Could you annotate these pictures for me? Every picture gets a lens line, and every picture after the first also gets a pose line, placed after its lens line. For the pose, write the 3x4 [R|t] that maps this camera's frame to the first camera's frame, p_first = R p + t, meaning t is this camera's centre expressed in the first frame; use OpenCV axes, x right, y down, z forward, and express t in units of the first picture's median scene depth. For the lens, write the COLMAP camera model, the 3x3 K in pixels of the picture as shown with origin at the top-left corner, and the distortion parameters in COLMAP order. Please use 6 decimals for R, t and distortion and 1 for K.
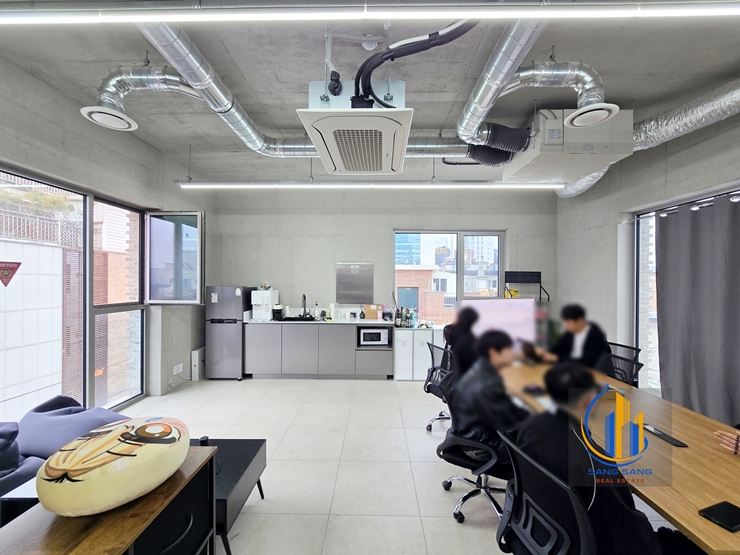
lens RADIAL K [[302.5, 0, 372.6], [0, 302.5, 280.9], [0, 0, 1]] dist [-0.003736, 0.000732]
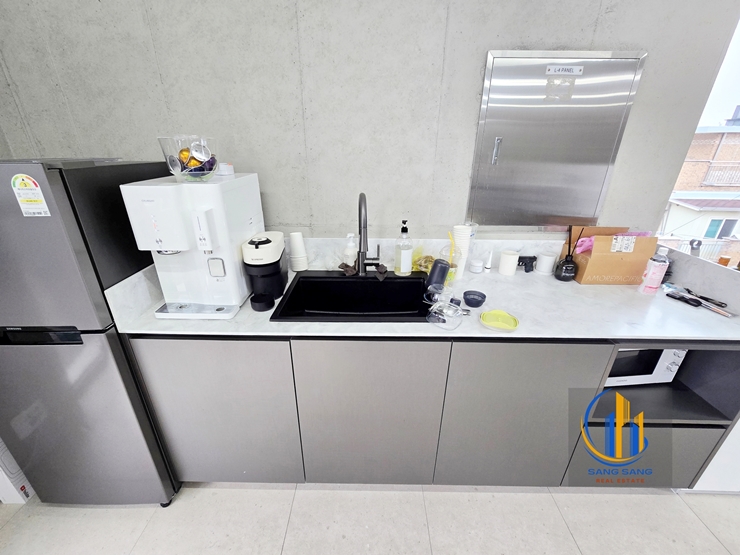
lens RADIAL K [[302.5, 0, 372.6], [0, 302.5, 280.9], [0, 0, 1]] dist [-0.003736, 0.000732]
pose [[0.999949, -0.003864, 0.009314, -0.395107], [-0.000219, 0.915152, 0.403108, 0.017299], [-0.010081, -0.403089, 0.915105, 1.327105]]
